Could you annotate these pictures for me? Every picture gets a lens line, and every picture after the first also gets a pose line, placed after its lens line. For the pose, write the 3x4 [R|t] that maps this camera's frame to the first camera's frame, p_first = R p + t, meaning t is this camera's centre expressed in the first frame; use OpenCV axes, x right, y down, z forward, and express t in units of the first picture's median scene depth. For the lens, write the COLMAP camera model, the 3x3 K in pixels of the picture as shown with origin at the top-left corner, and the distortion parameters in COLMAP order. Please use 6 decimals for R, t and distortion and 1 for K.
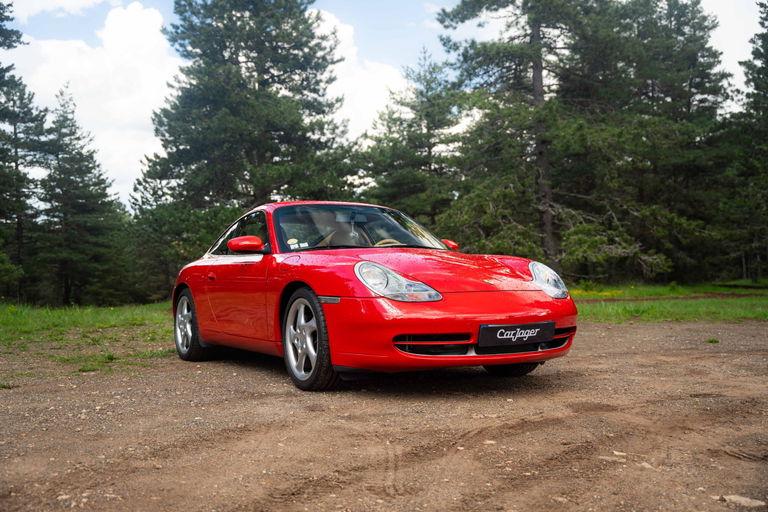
lens RADIAL K [[822.3, 0, 389.6], [0, 822.3, 252.3], [0, 0, 1]] dist [0.021971, 0.000000]
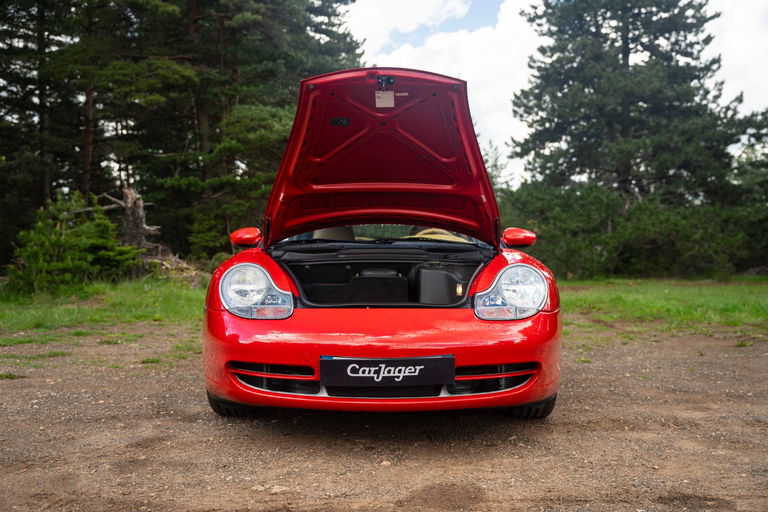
lens RADIAL K [[792.5, 0, 384.0], [0, 792.5, 255.7], [0, 0, 1]] dist [0.020231, 0.000000]
pose [[0.863551, 0.012211, -0.504113, 0.070113], [0.006090, 0.999381, 0.034640, -0.003899], [0.504224, -0.032983, 0.862943, 0.054204]]
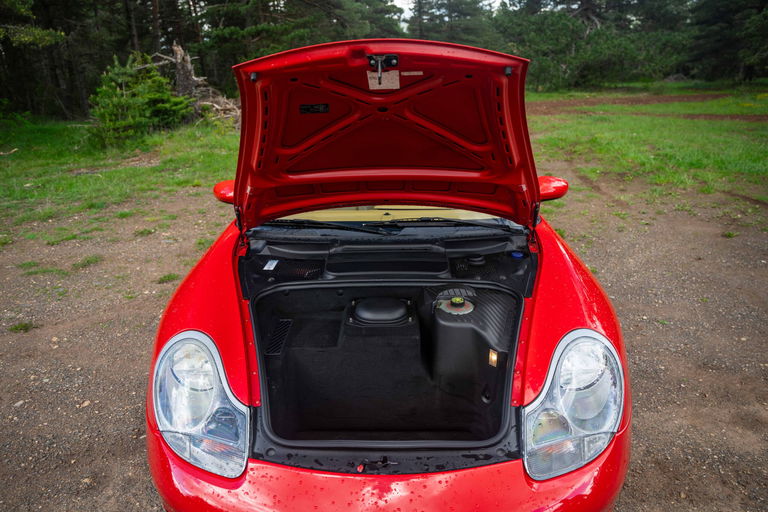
lens RADIAL K [[553.5, 0, 370.1], [0, 553.5, 251.9], [0, 0, 1]] dist [-0.101893, 0.027823]
pose [[0.840929, 0.173199, -0.512680, 0.039613], [0.032494, 0.929526, 0.367321, -0.025043], [0.540169, -0.325550, 0.776038, 0.108913]]
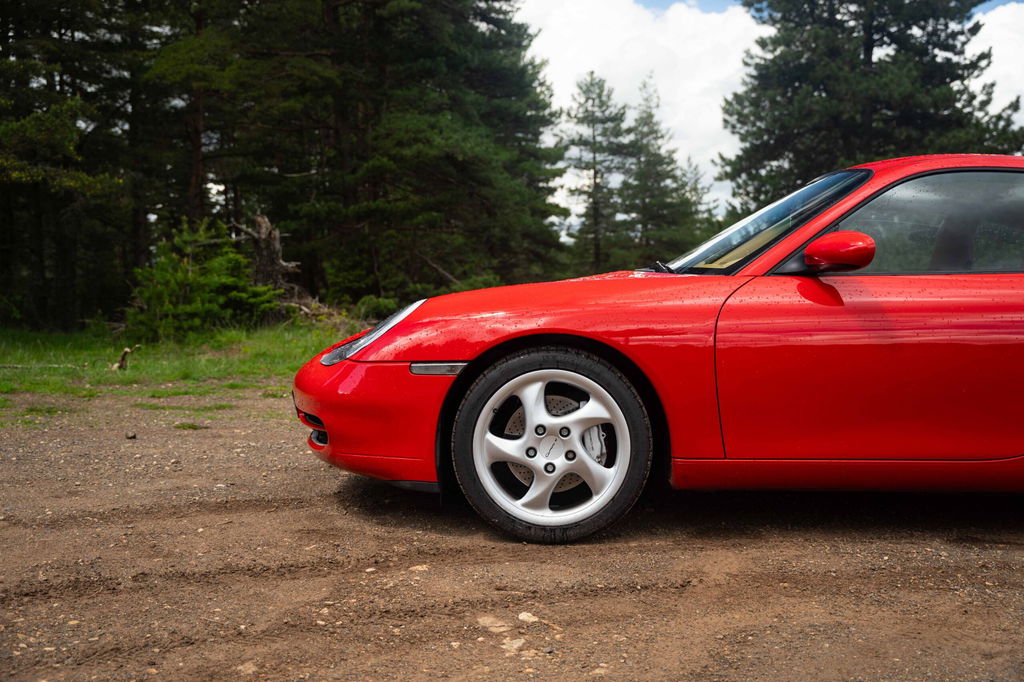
lens RADIAL K [[1011.8, 0, 516.0], [0, 1011.8, 337.8], [0, 0, 1]] dist [0.015229, 0.000000]
pose [[0.848609, 0.036256, -0.527776, 0.069253], [-0.000542, 0.997708, 0.067667, -0.002863], [0.529020, -0.057137, 0.846684, 0.033222]]
